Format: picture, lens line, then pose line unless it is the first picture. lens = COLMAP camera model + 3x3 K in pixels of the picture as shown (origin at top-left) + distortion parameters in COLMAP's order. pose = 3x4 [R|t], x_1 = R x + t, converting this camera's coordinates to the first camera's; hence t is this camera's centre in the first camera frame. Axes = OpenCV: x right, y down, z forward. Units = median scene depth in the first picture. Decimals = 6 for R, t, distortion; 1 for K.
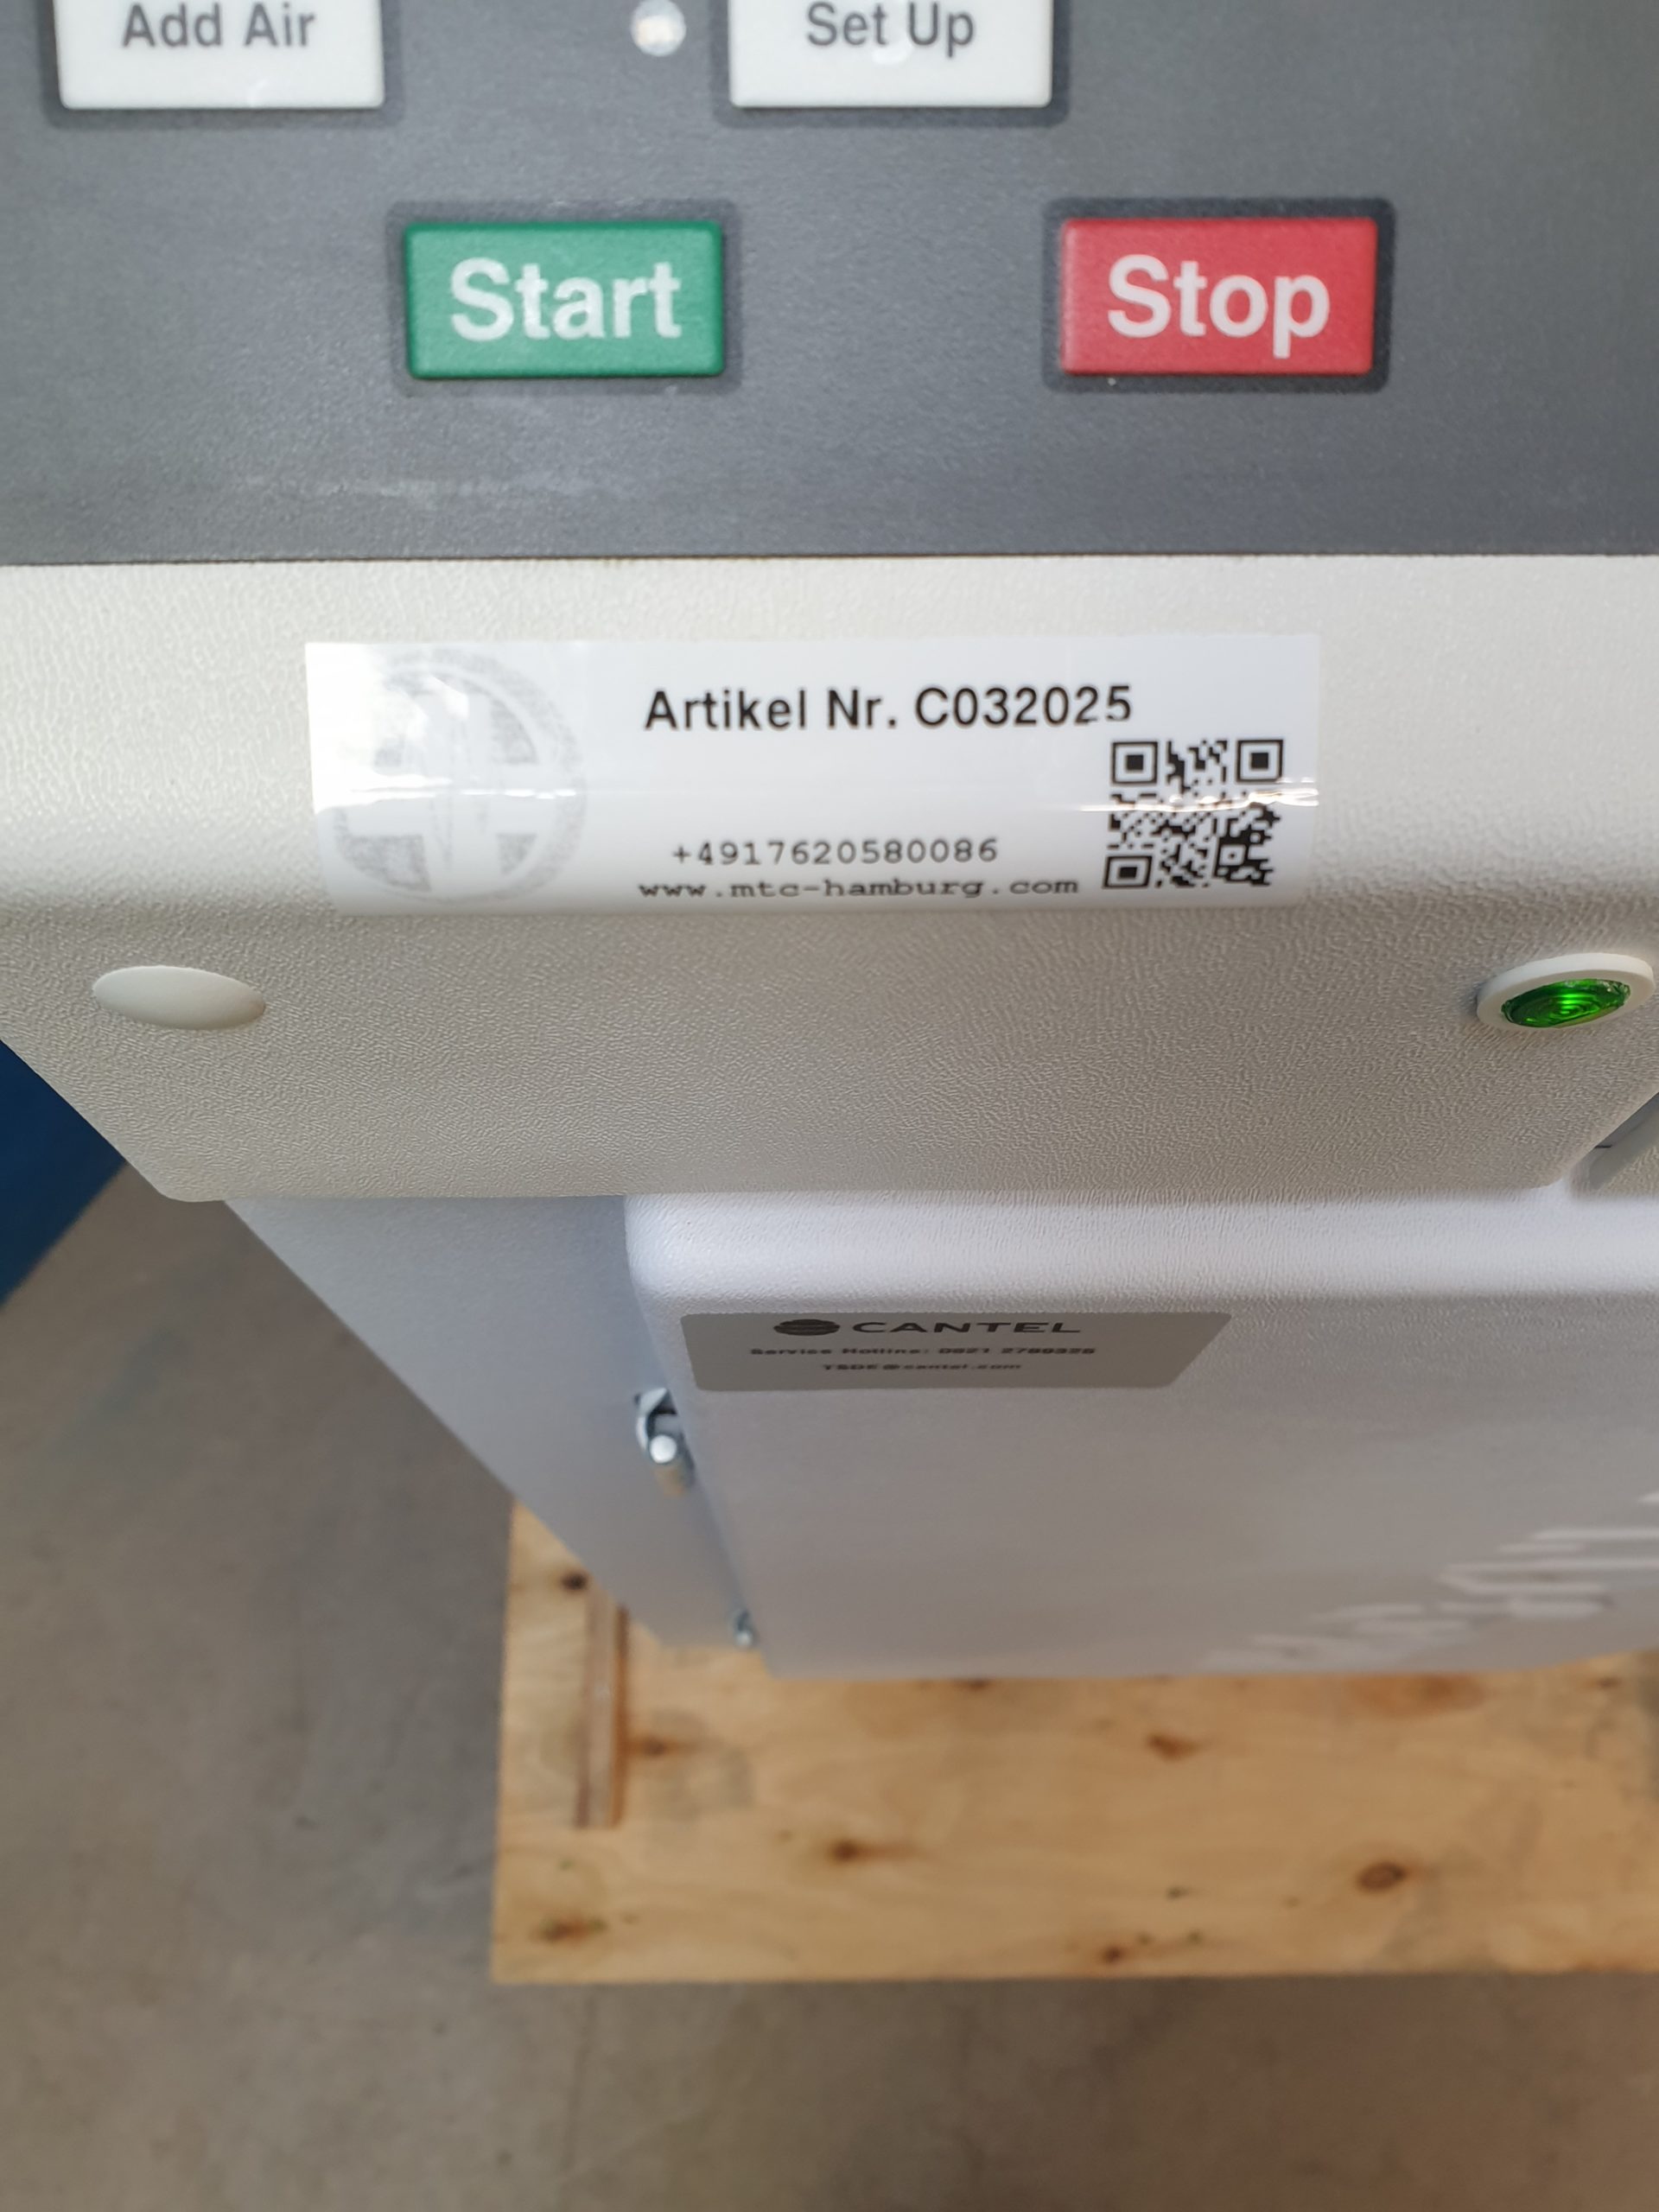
lens RADIAL K [[1760.9, 0, 818.5], [0, 1760.9, 1055.2], [0, 0, 1]] dist [0.091007, -0.112957]
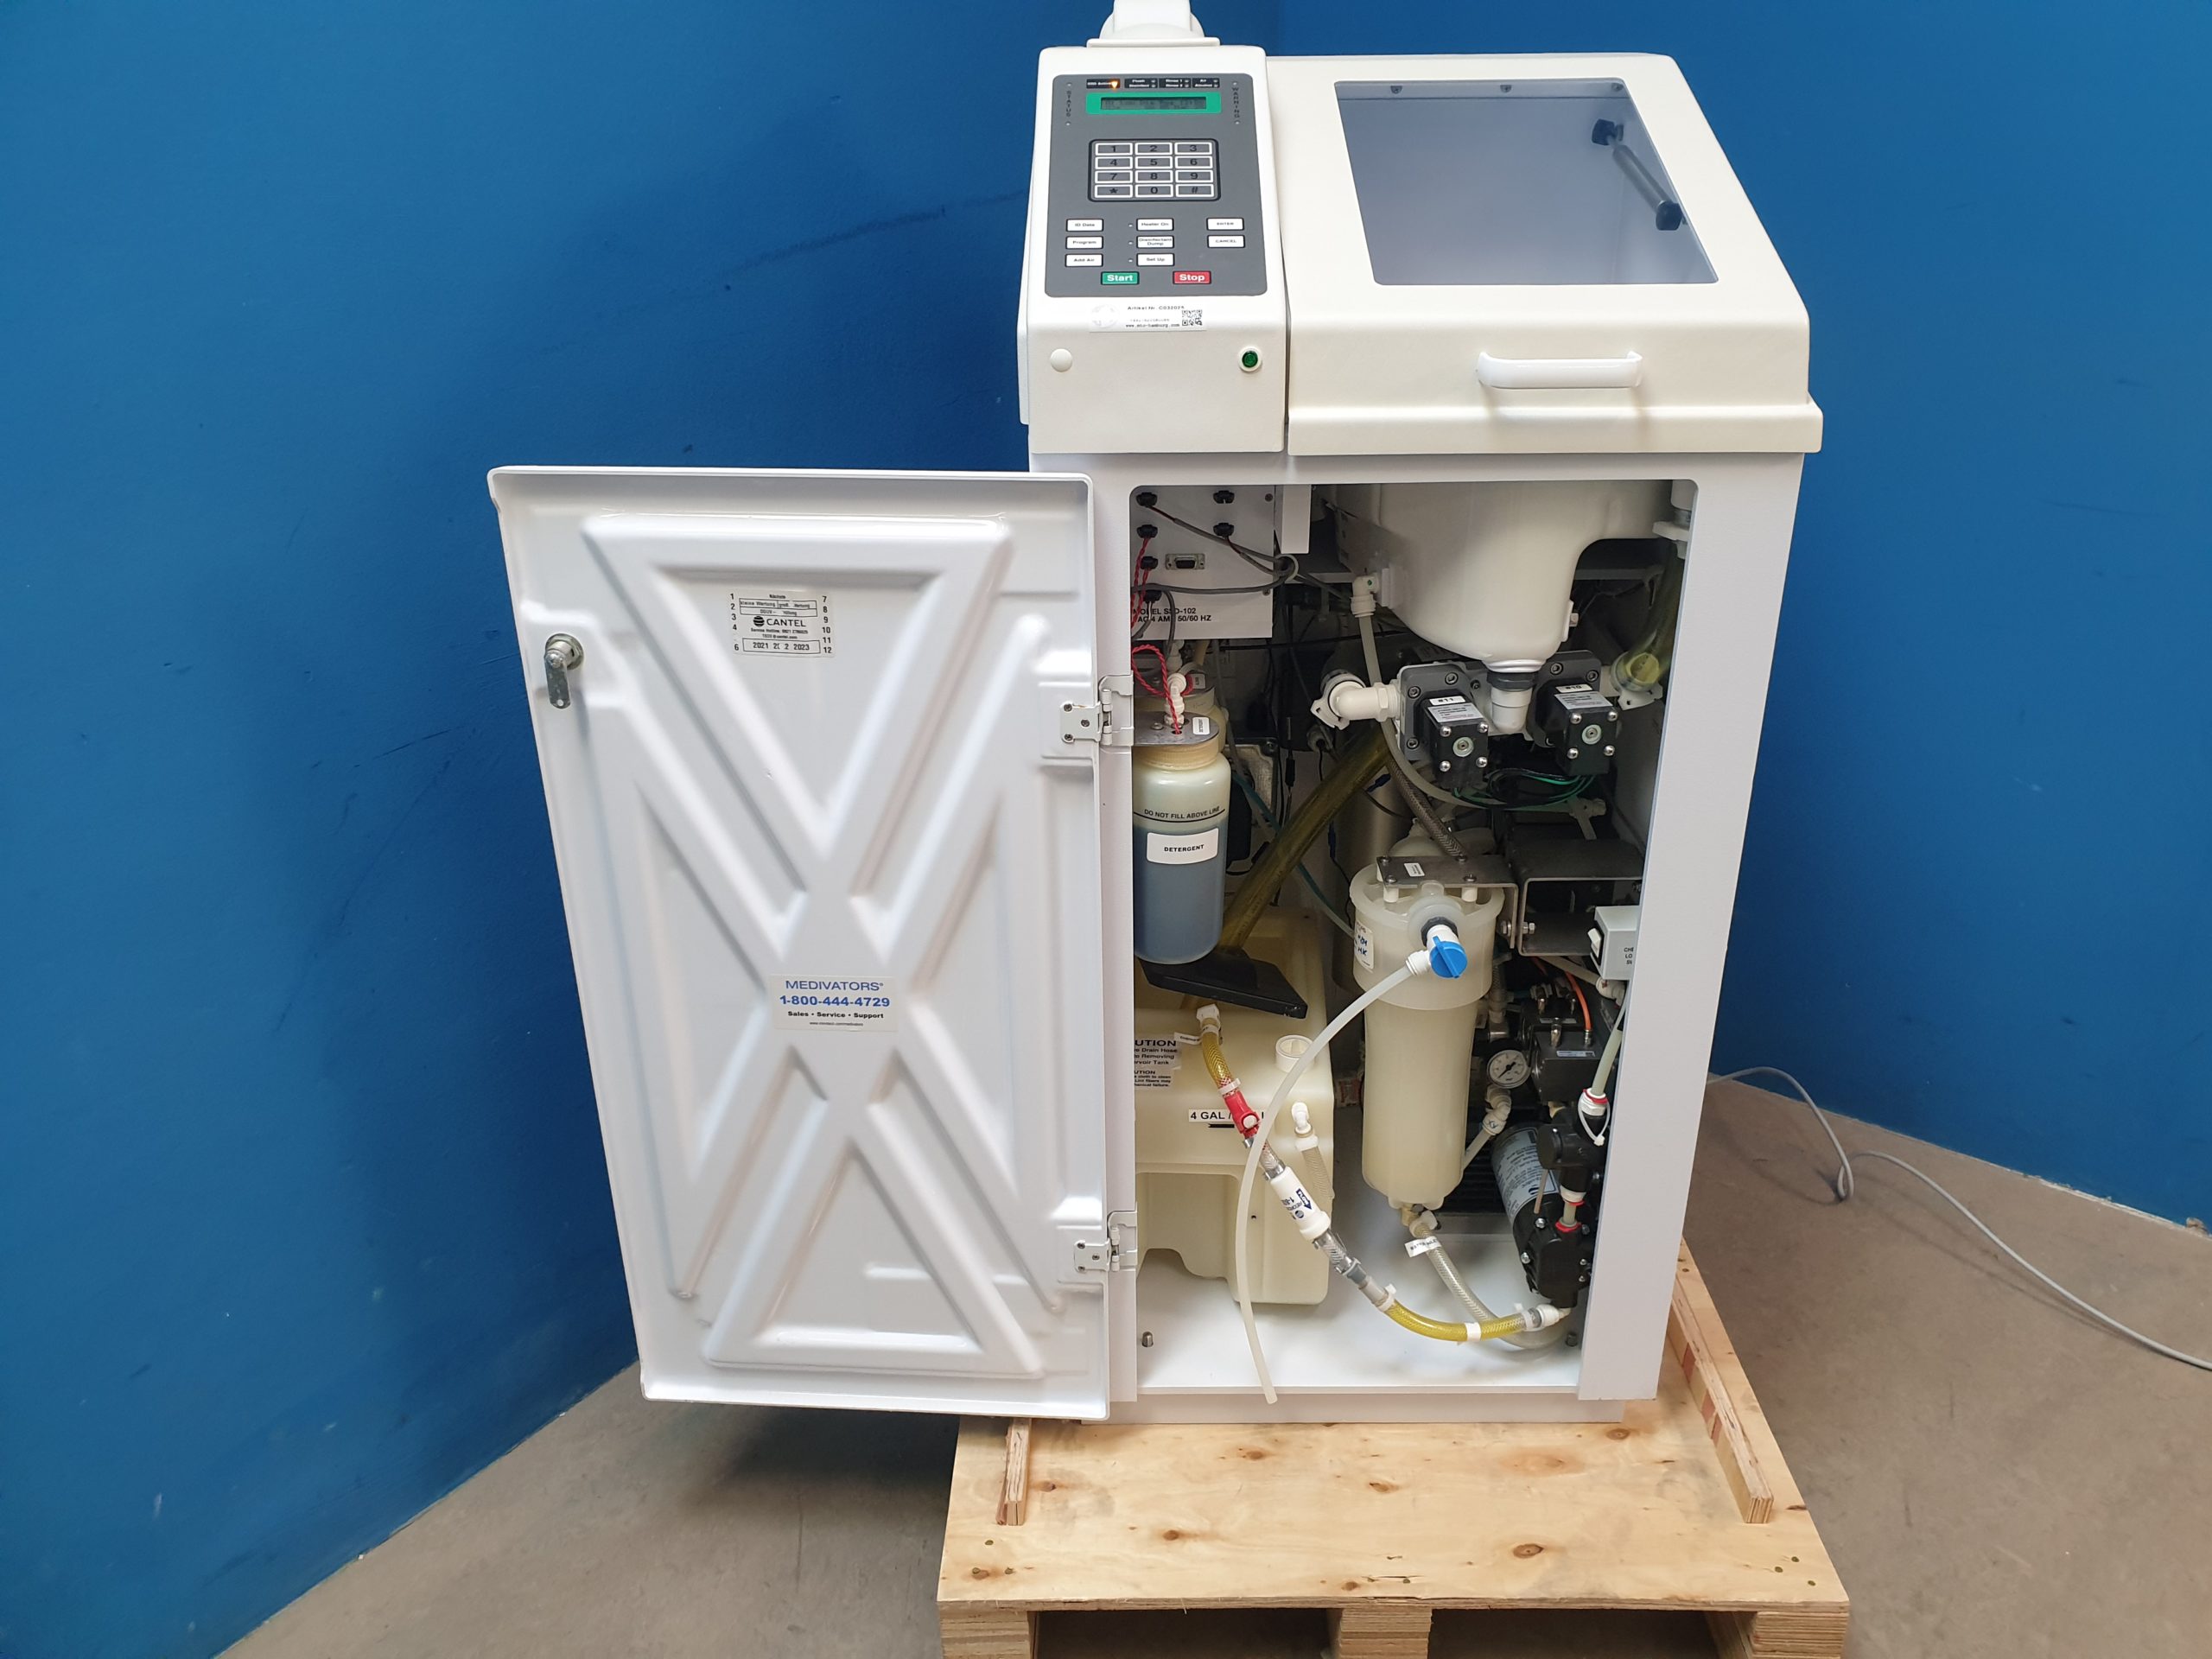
lens RADIAL K [[1790.7, 0, 1151.7], [0, 1790.7, 831.8], [0, 0, 1]] dist [0.007854, 0.076587]
pose [[0.999911, -0.006121, -0.011871, 0.108128], [-0.003297, 0.748165, -0.663505, 7.501749], [0.012943, 0.663485, 0.748078, -3.835235]]
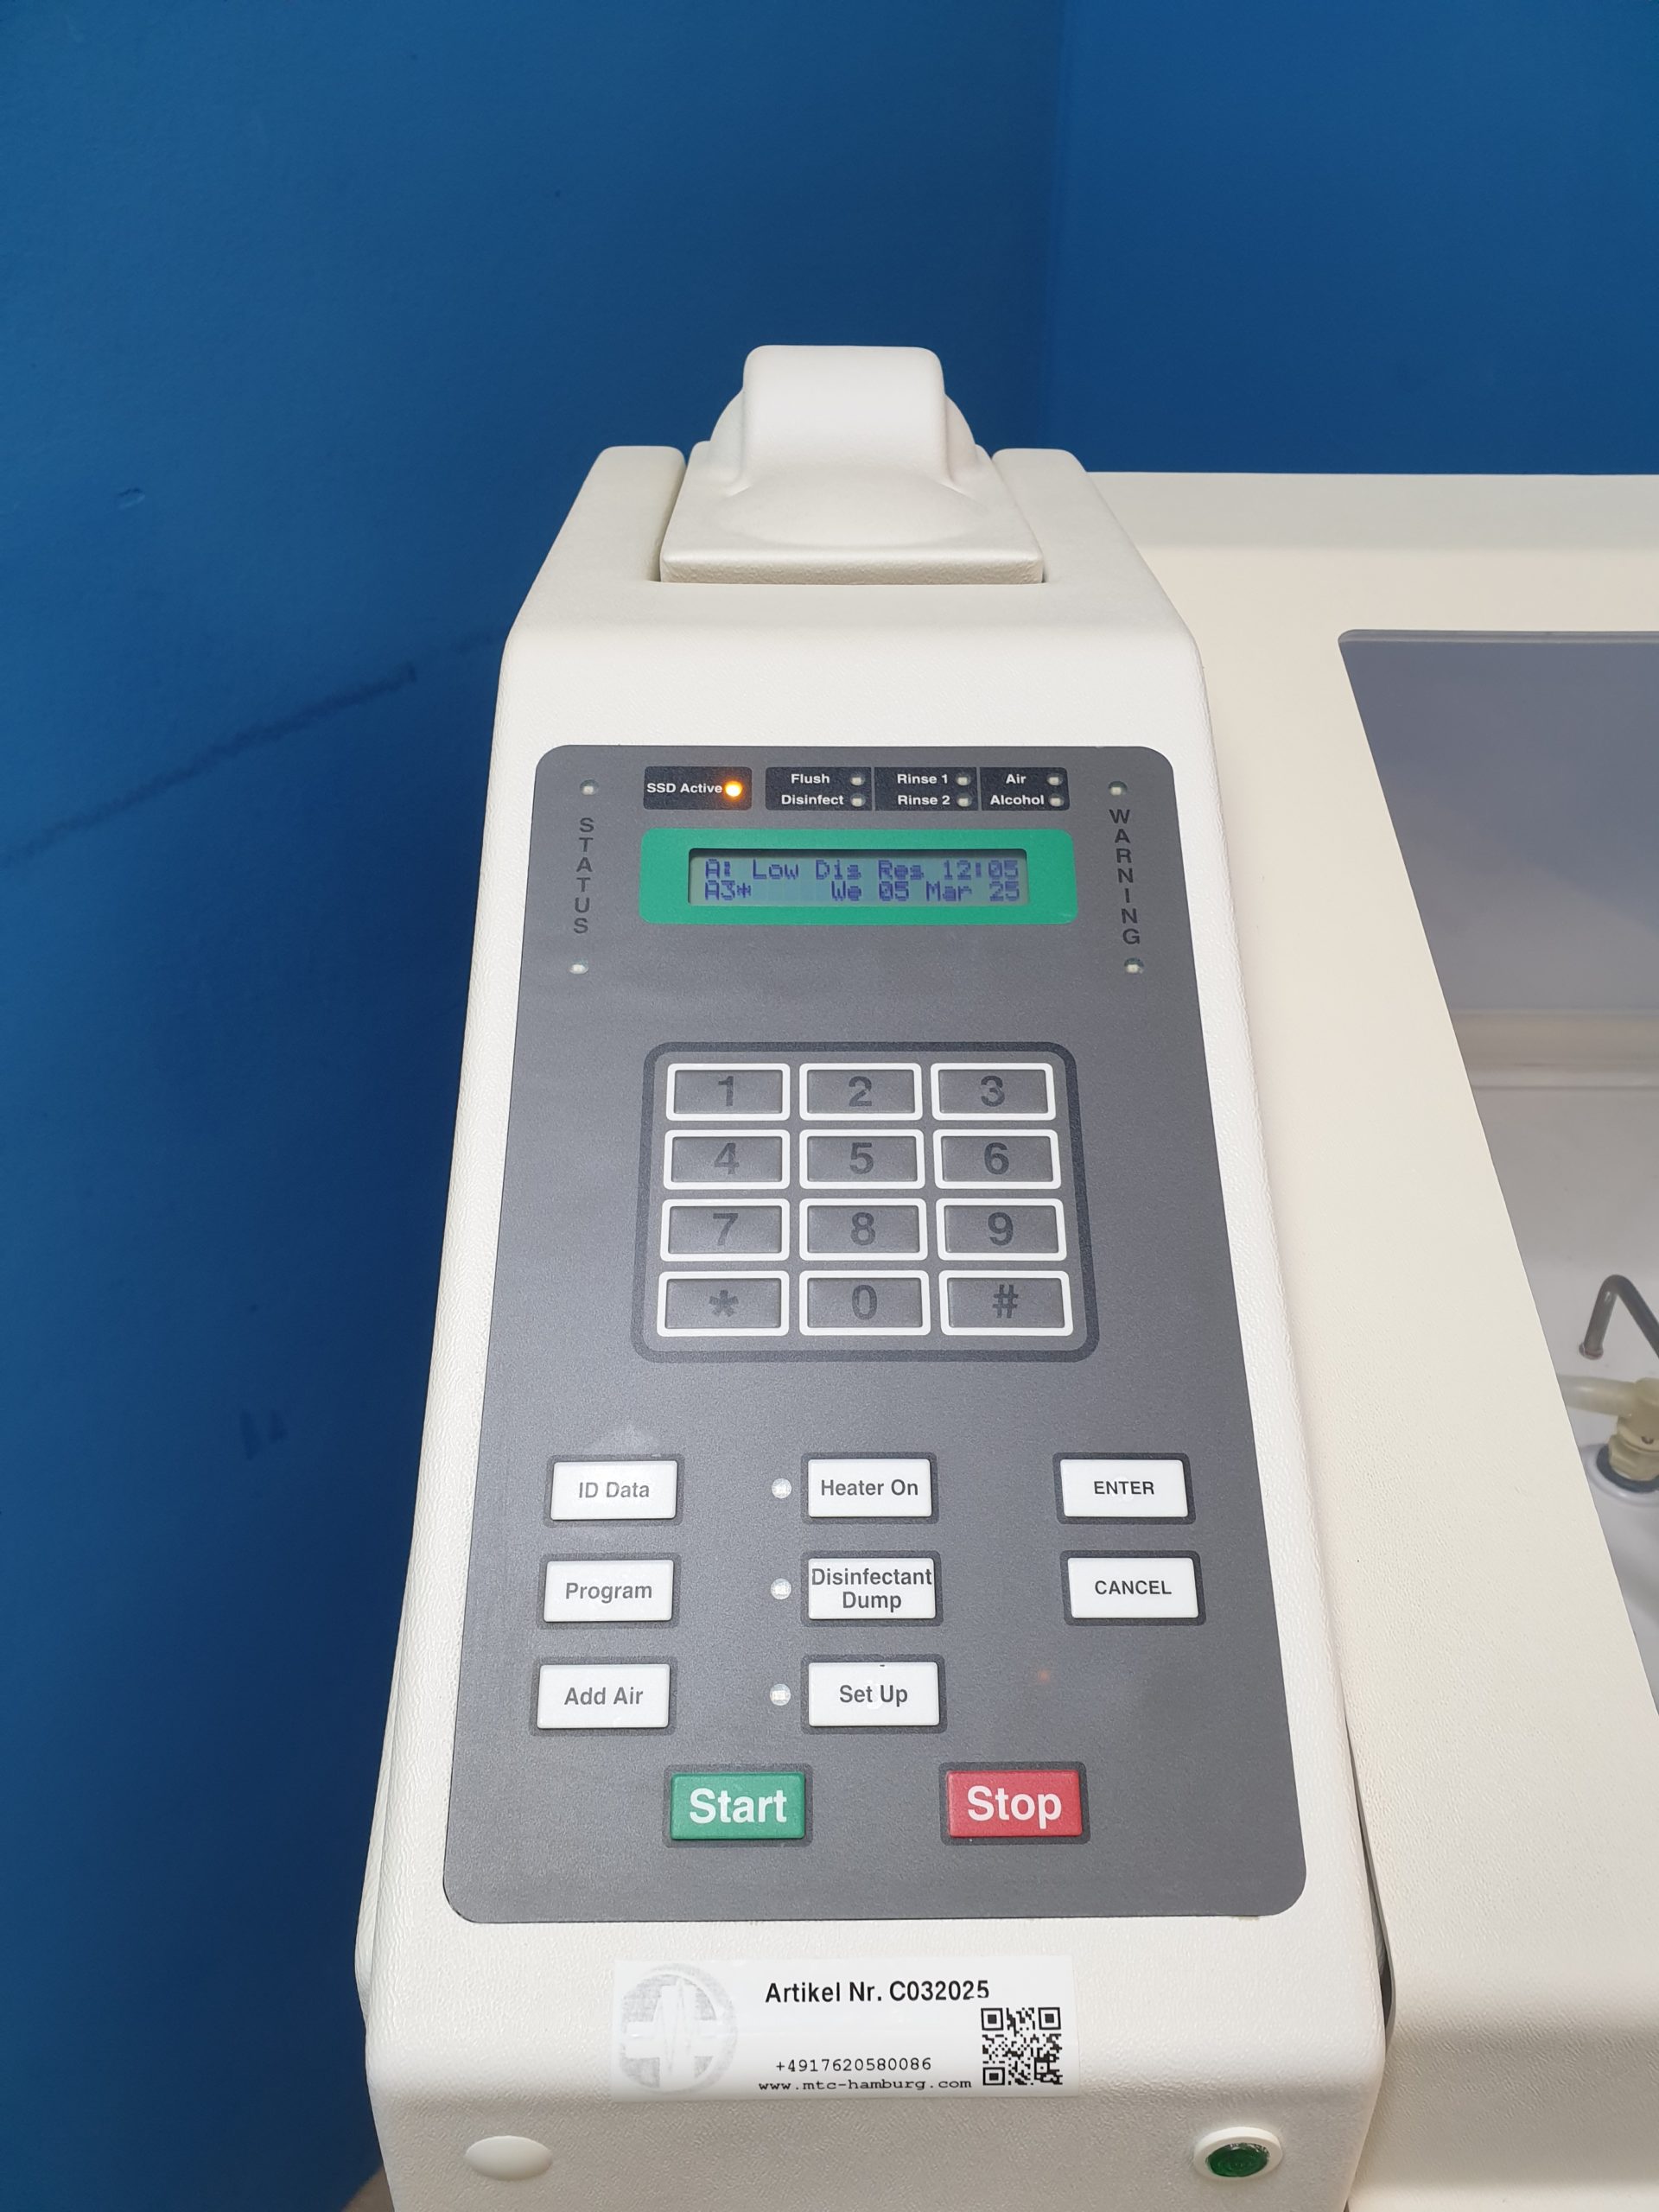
lens RADIAL K [[1796.6, 0, 836.9], [0, 1796.6, 1162.8], [0, 0, 1]] dist [0.065791, -0.107495]
pose [[0.999998, -0.000210, 0.001797, -0.014171], [0.001170, 0.832517, -0.553998, 0.190660], [-0.001380, 0.553999, 0.832516, -1.422853]]
